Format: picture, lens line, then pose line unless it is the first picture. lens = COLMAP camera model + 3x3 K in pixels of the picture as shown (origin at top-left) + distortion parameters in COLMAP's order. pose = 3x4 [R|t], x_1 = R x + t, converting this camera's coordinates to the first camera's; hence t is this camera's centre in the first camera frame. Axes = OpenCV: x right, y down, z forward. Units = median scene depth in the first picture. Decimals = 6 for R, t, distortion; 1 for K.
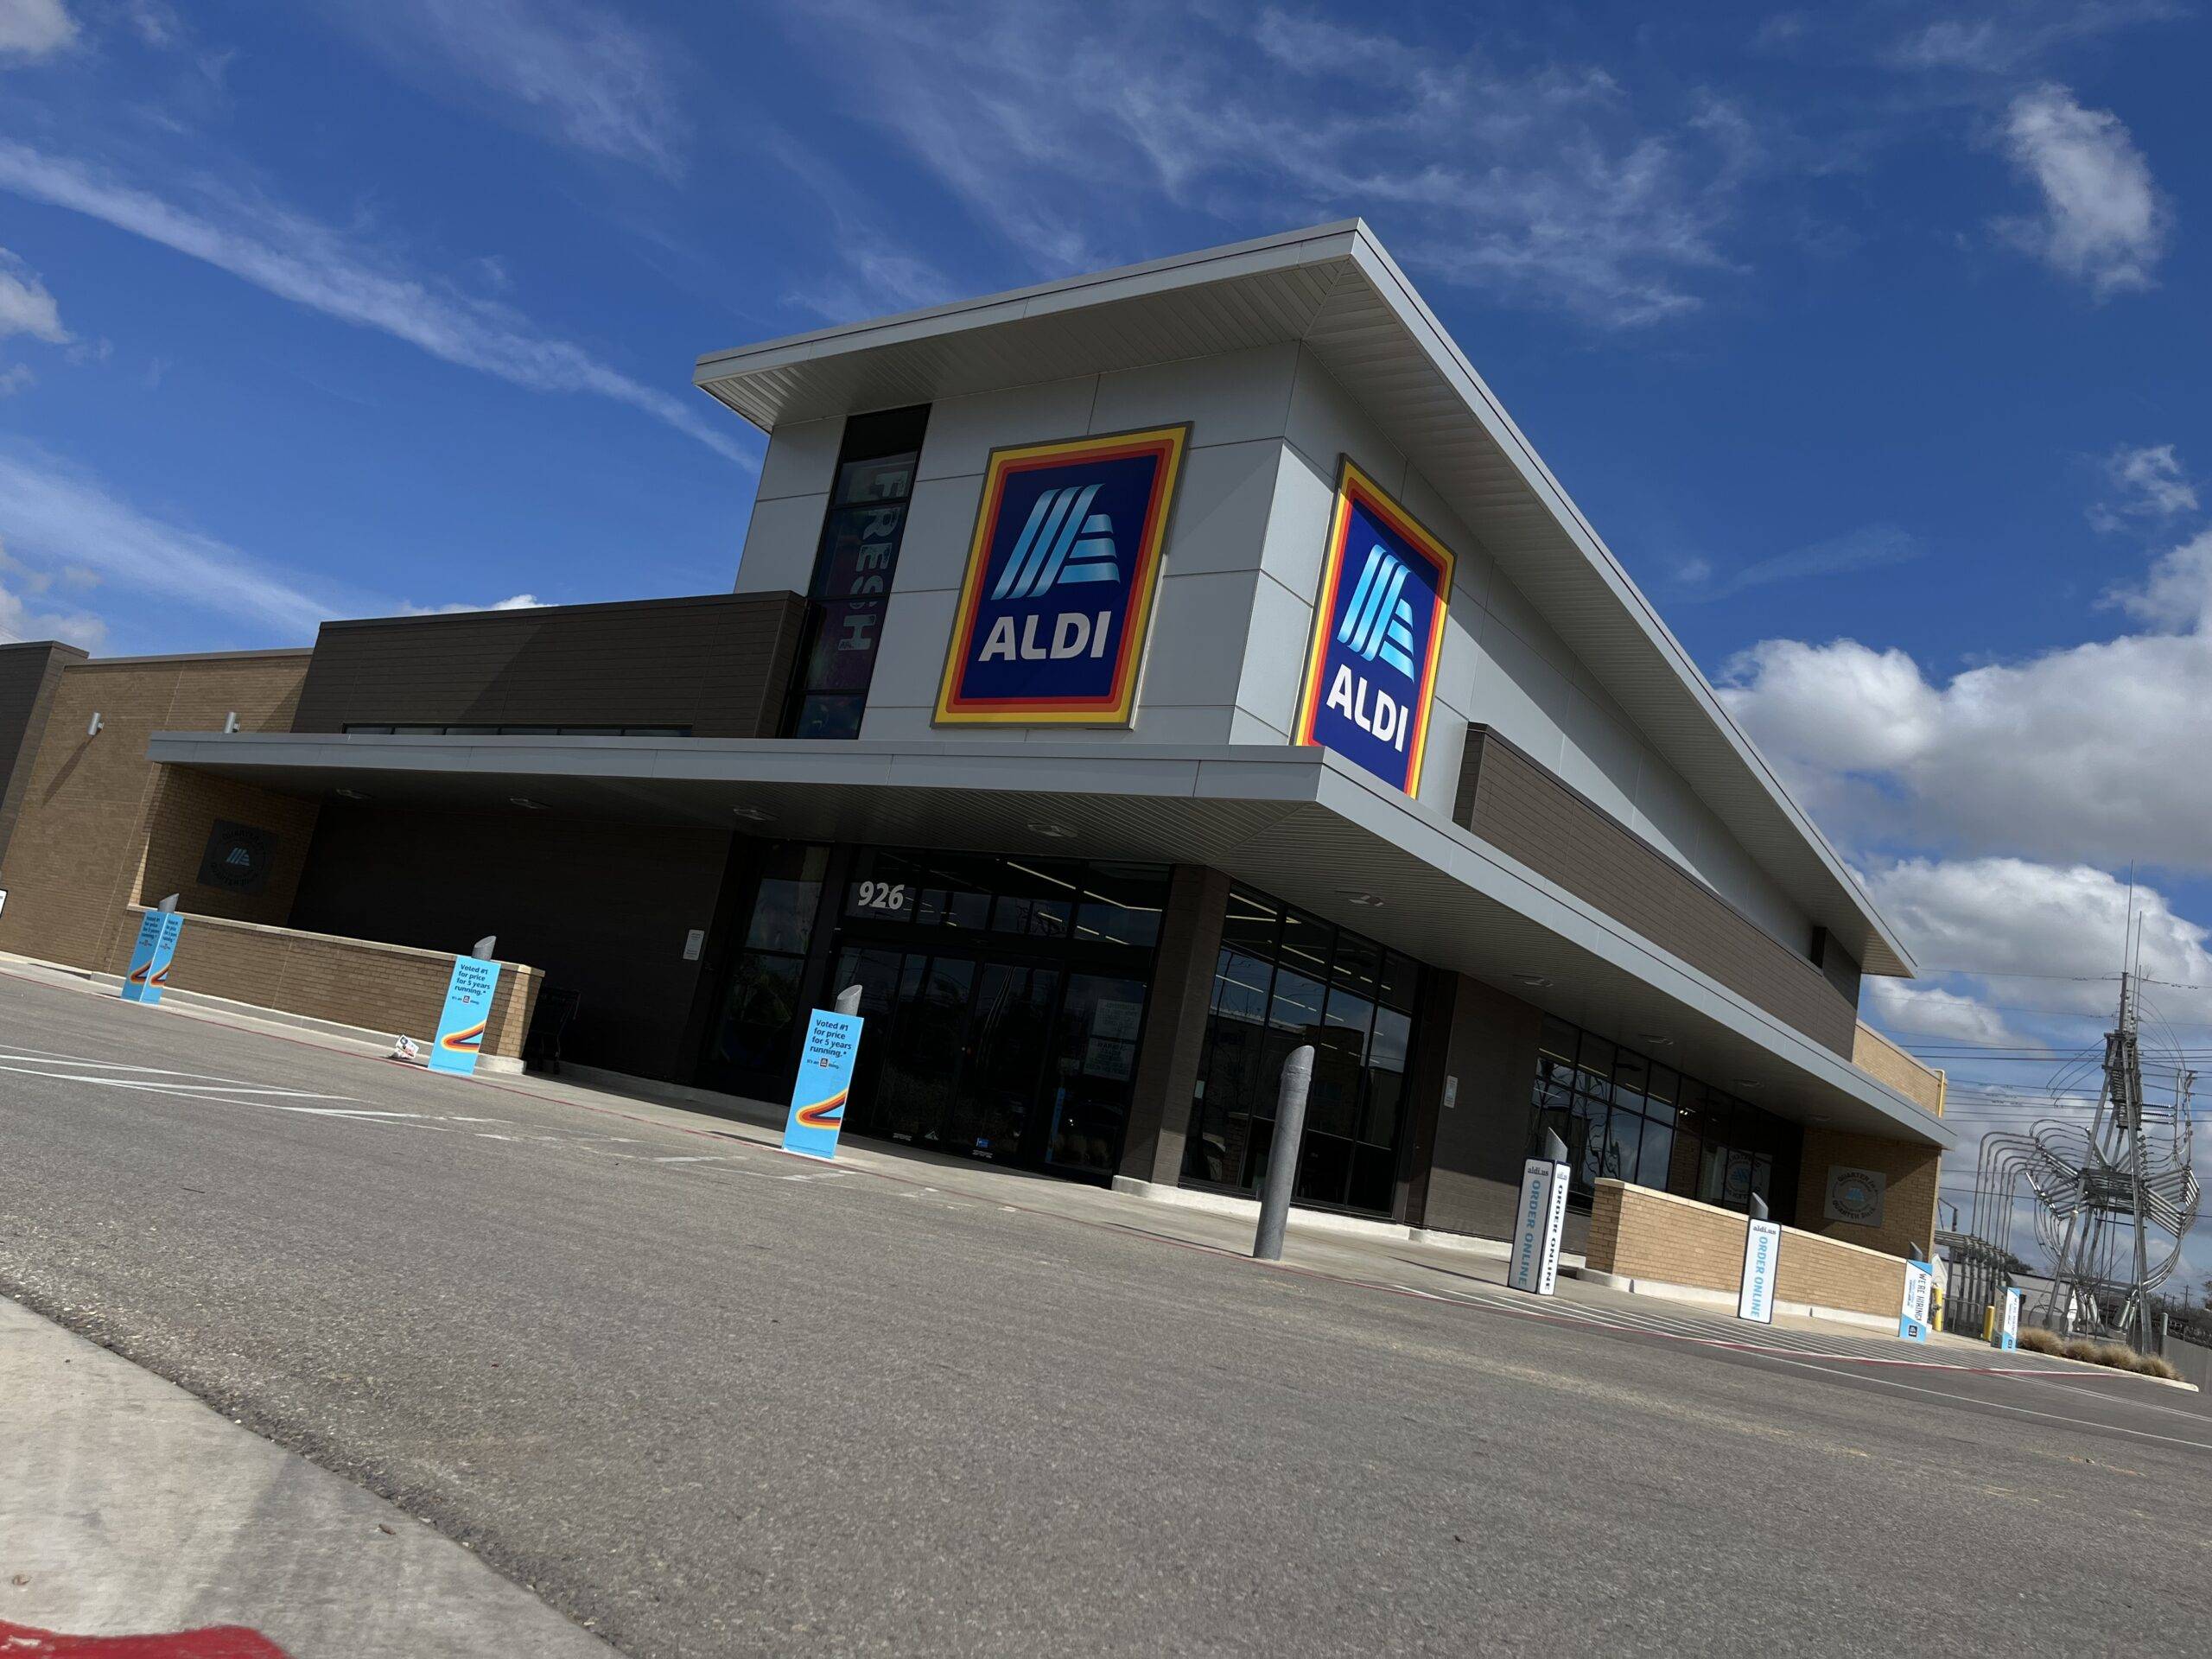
lens RADIAL K [[1721.1, 0, 1099.6], [0, 1721.1, 829.3], [0, 0, 1]] dist [0.023994, -0.006914]
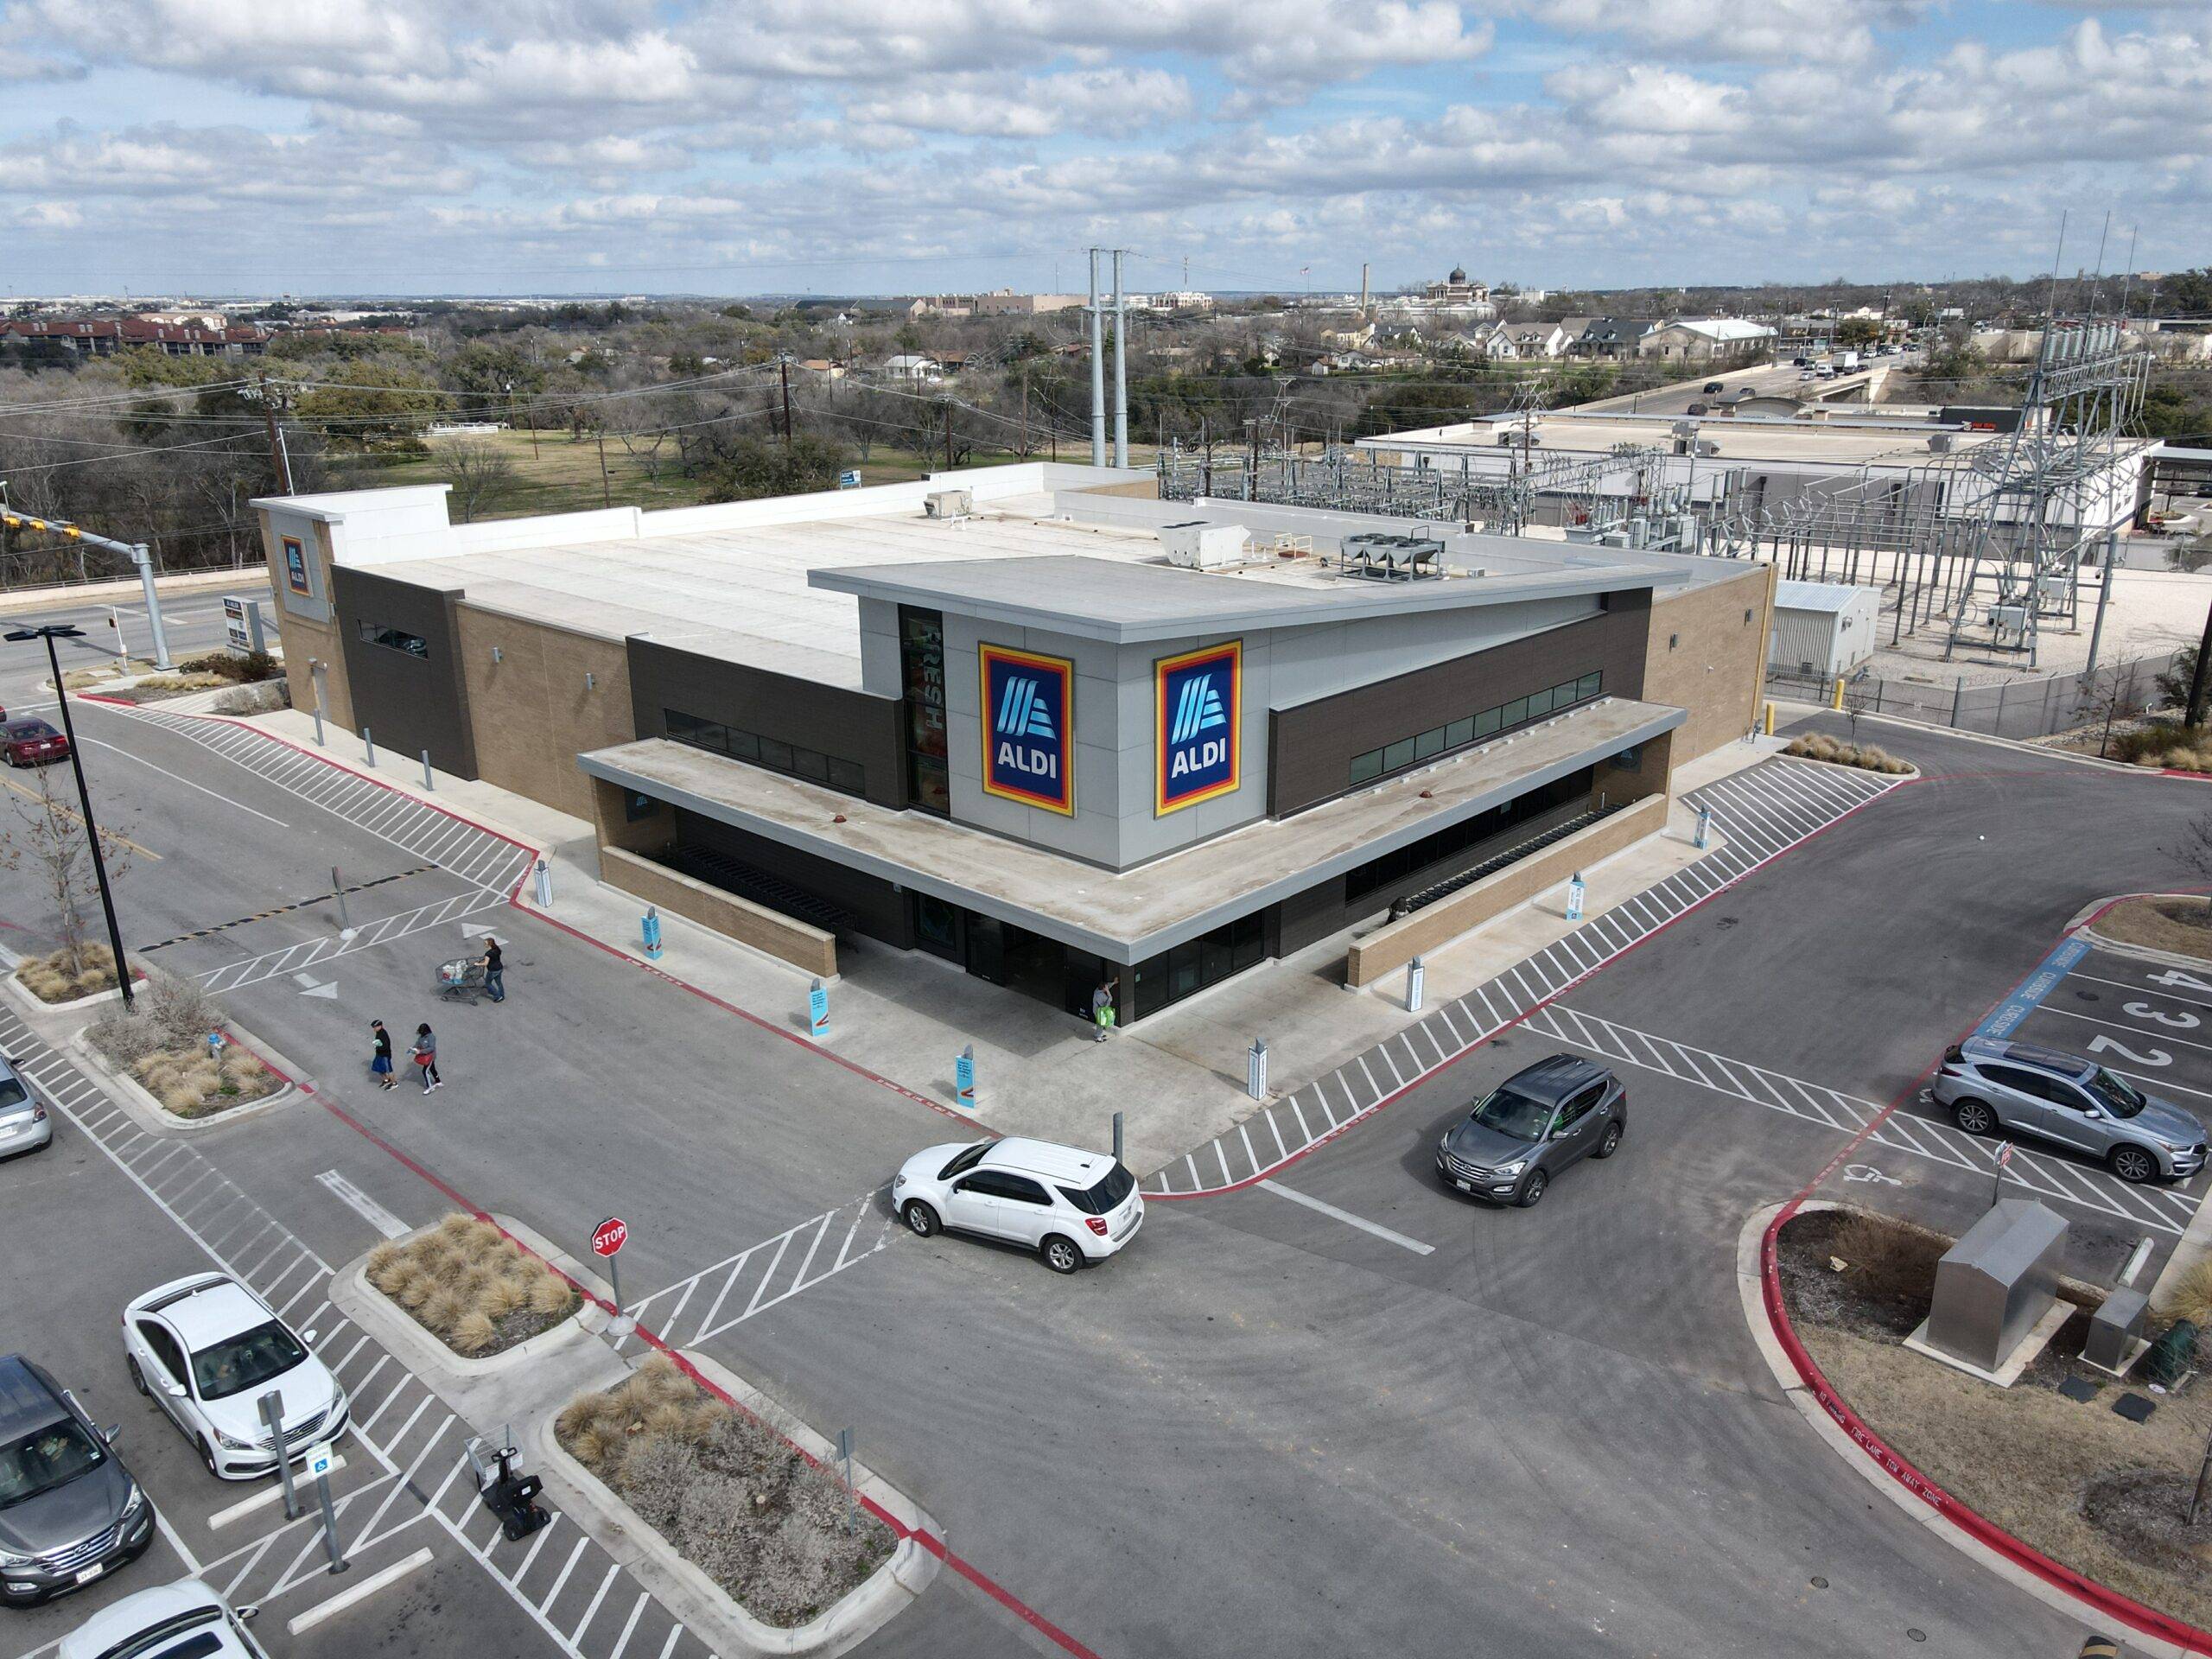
lens RADIAL K [[1634.9, 0, 1109.2], [0, 1634.9, 841.0], [0, 0, 1]] dist [0.012399, 0.010943]
pose [[0.975251, -0.151965, -0.160597, 0.336796], [0.209754, 0.865596, 0.454695, -0.839458], [0.069914, -0.477128, 0.876049, -0.652085]]
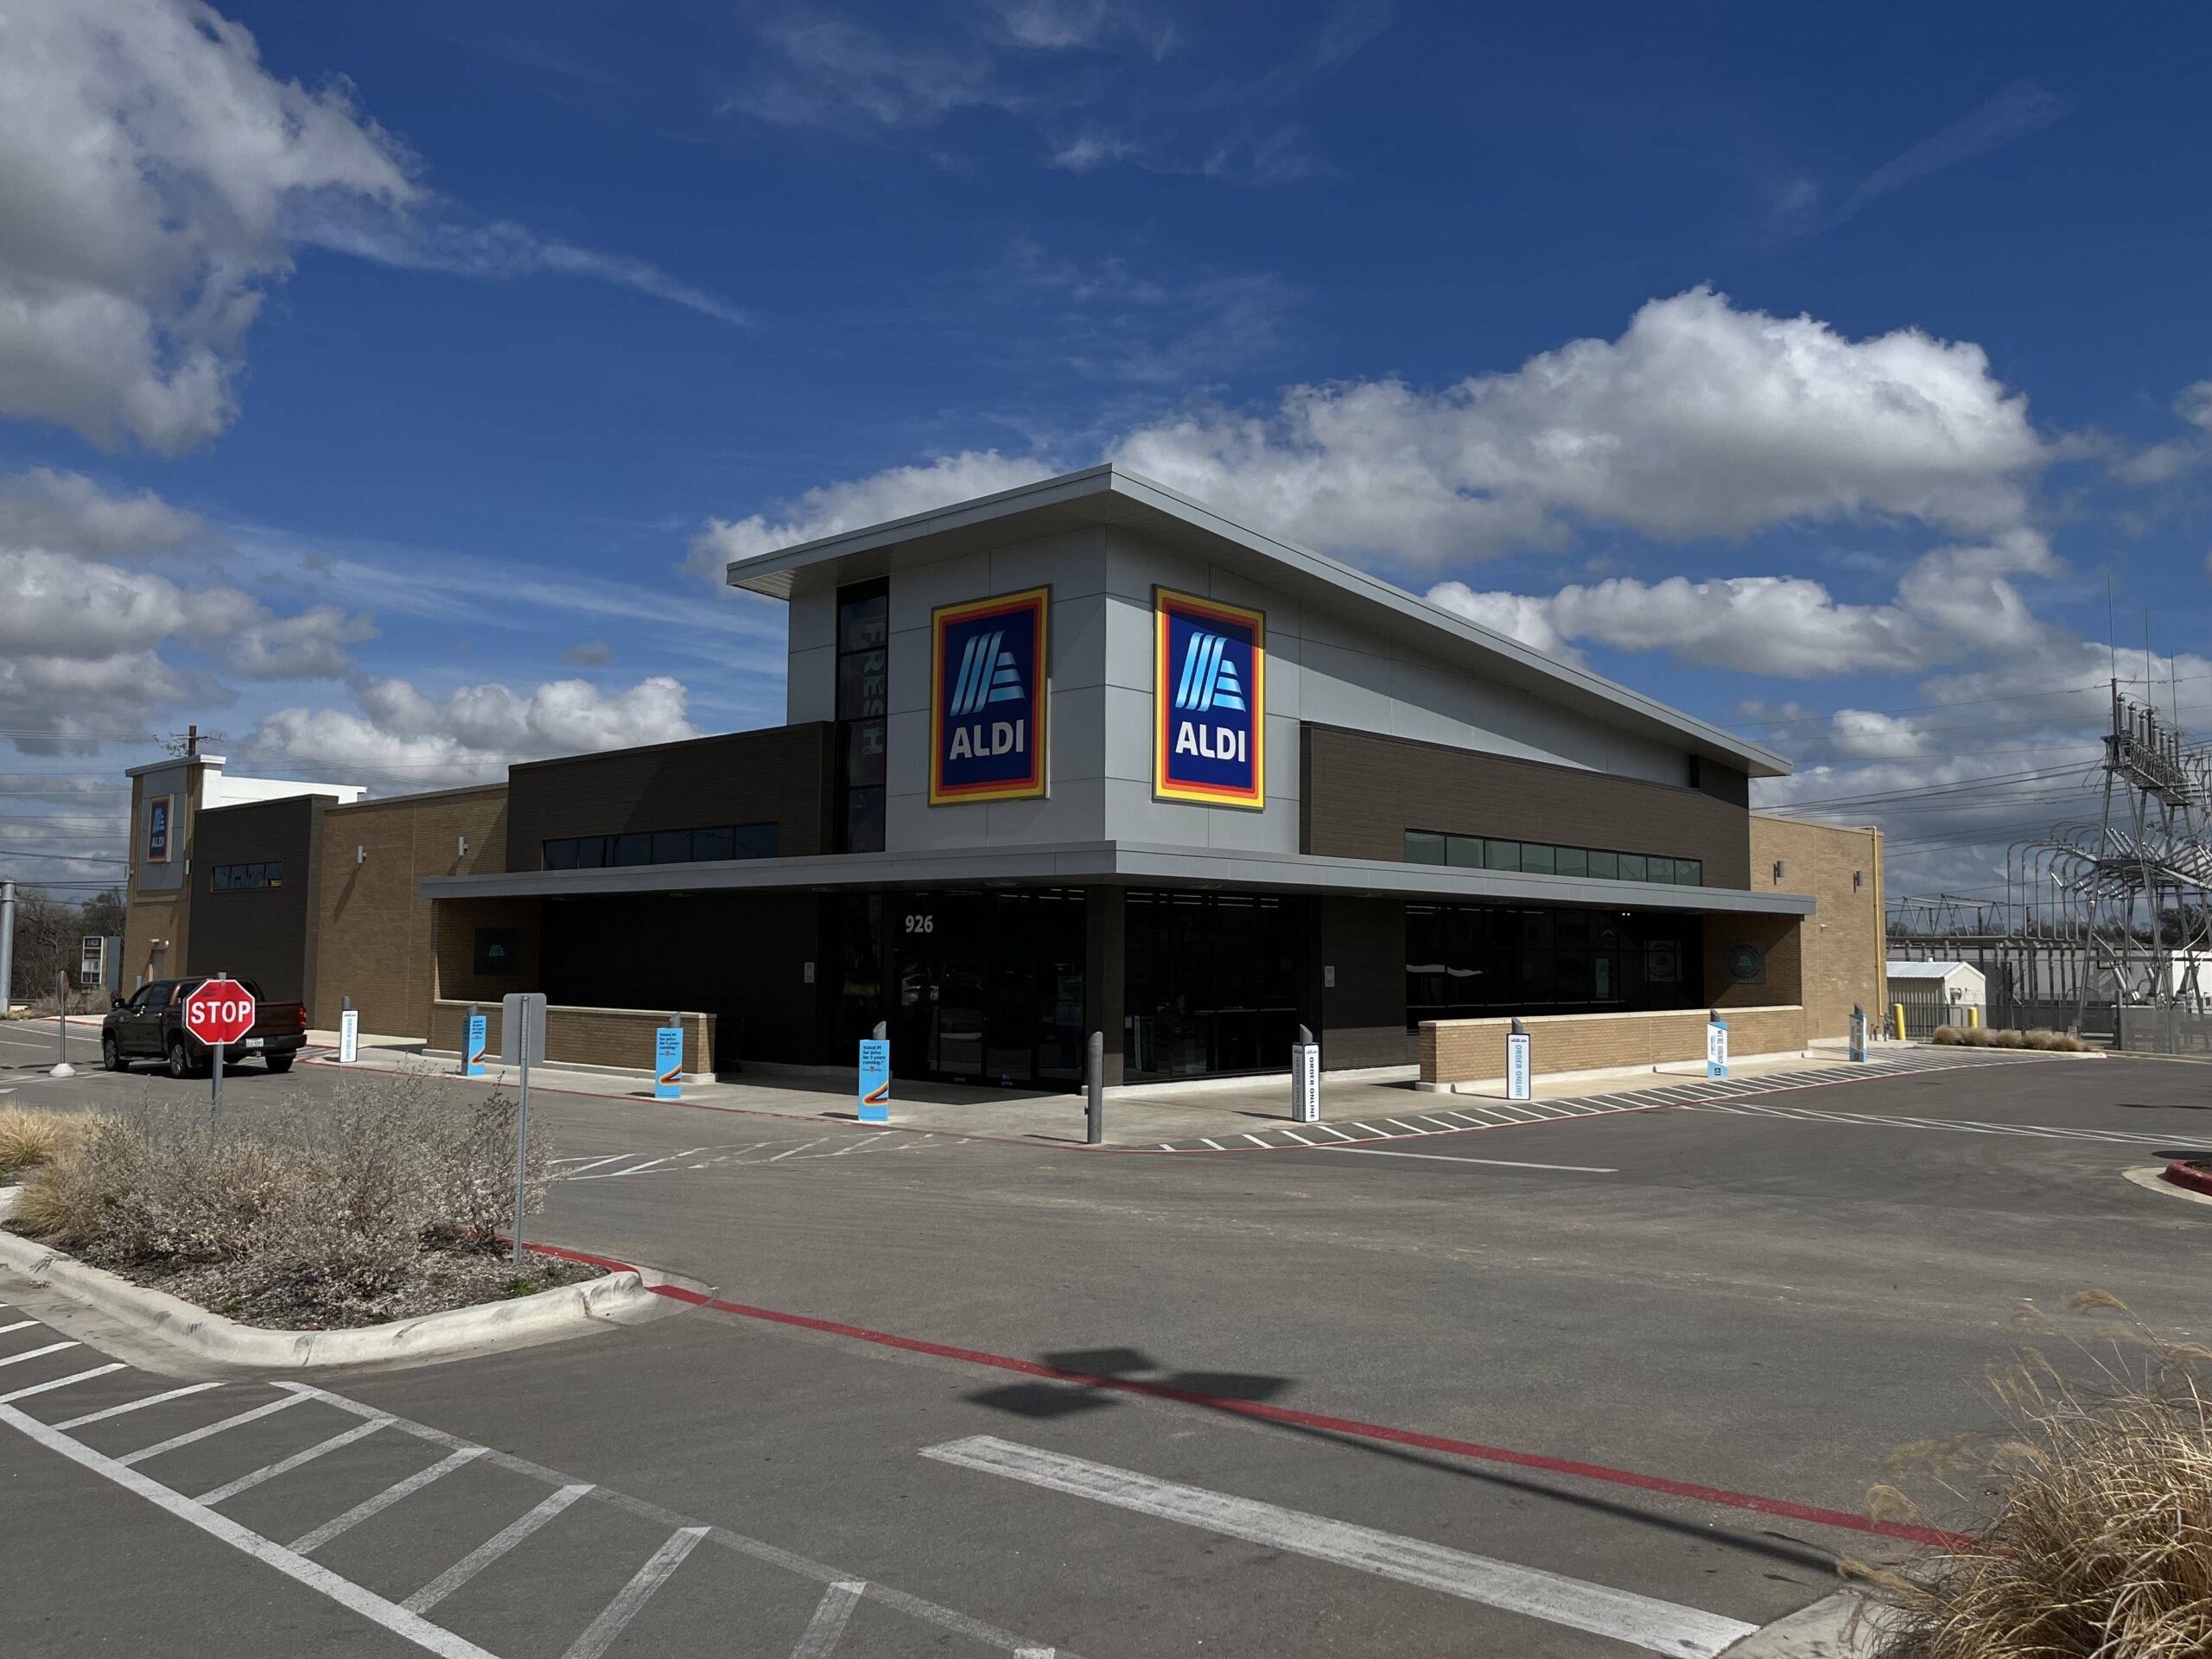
lens RADIAL K [[1721.1, 0, 1115.9], [0, 1721.1, 848.3], [0, 0, 1]] dist [0.023994, -0.006914]
pose [[0.978411, -0.185358, -0.091398, 0.193760], [0.193945, 0.976280, 0.096244, -0.139072], [0.071391, -0.111893, 0.991153, -0.478362]]
